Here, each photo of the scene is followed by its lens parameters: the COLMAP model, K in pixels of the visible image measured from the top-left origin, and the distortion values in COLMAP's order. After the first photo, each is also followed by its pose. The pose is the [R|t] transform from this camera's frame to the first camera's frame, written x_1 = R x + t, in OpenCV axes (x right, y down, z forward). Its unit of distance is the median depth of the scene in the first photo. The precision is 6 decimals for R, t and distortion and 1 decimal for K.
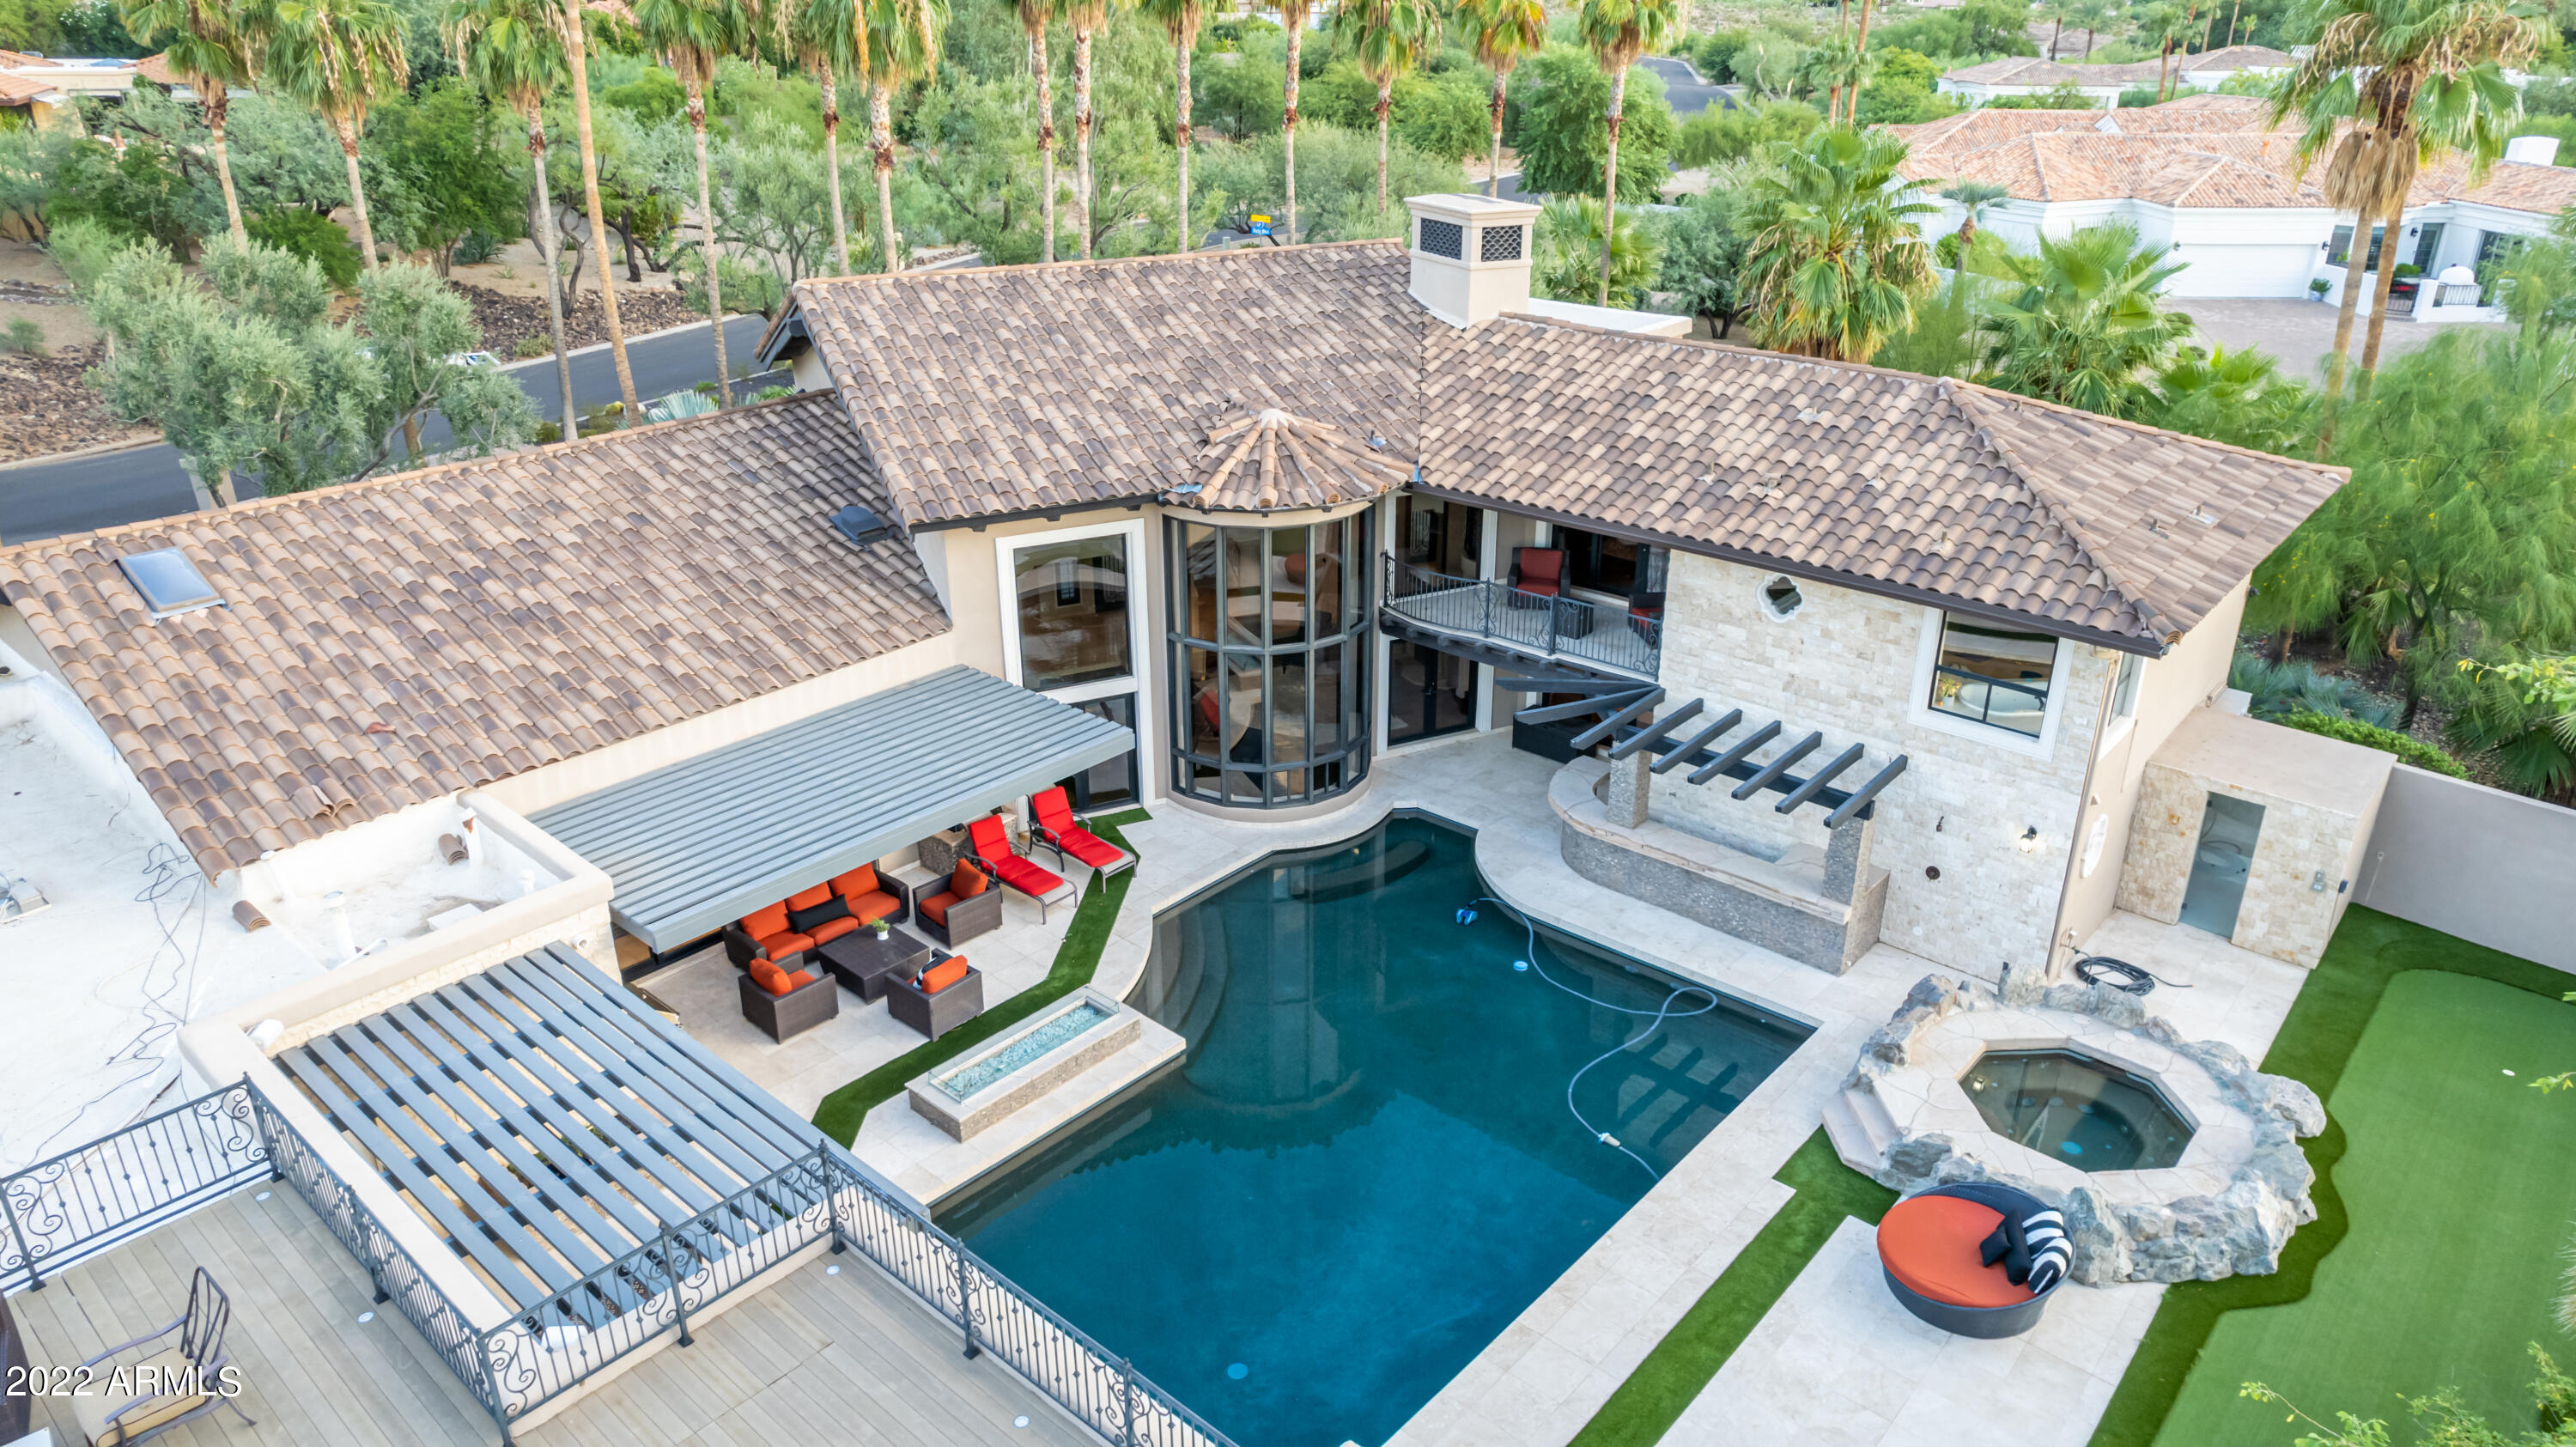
lens RADIAL K [[1636.2, 0, 1293.1], [0, 1636.2, 719.5], [0, 0, 1]] dist [-0.095633, 0.085657]
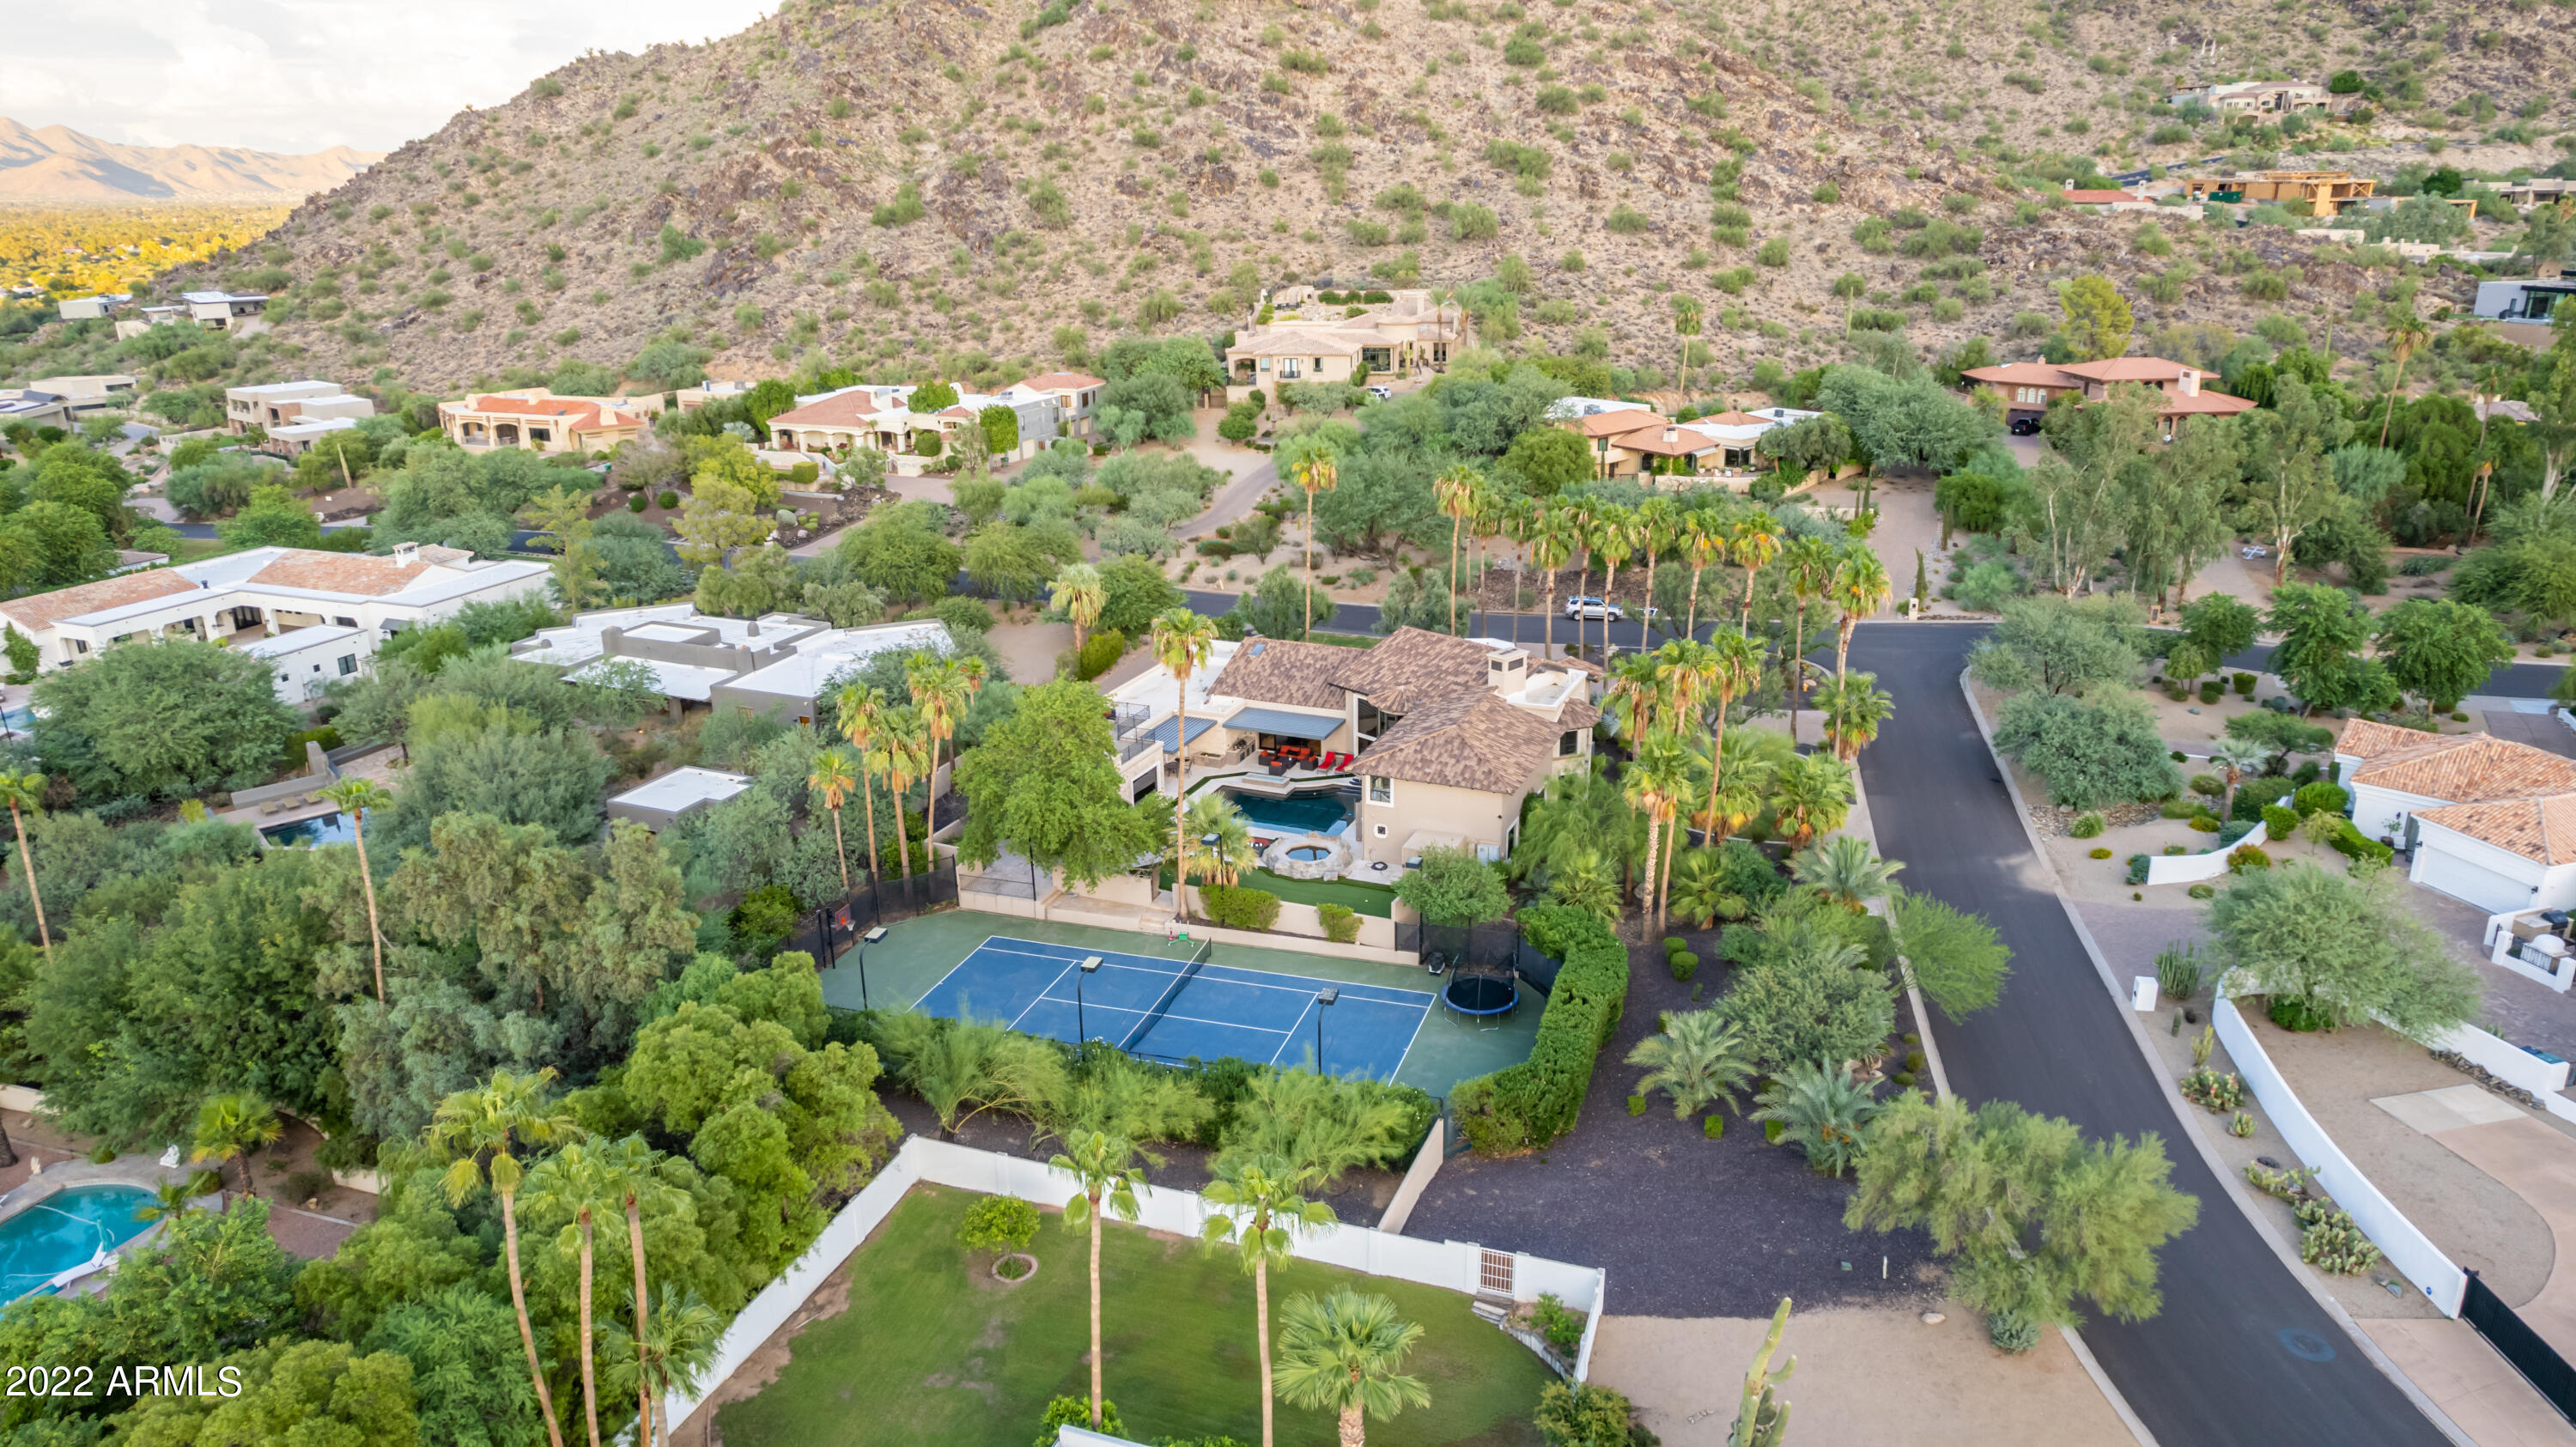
lens RADIAL K [[1636.2, 0, 1293.1], [0, 1636.2, 719.5], [0, 0, 1]] dist [-0.095633, 0.085657]
pose [[0.304008, 0.295411, -0.905710, 3.922337], [-0.362243, 0.915143, 0.176898, -0.800154], [0.881112, 0.274309, 0.385222, -0.851232]]
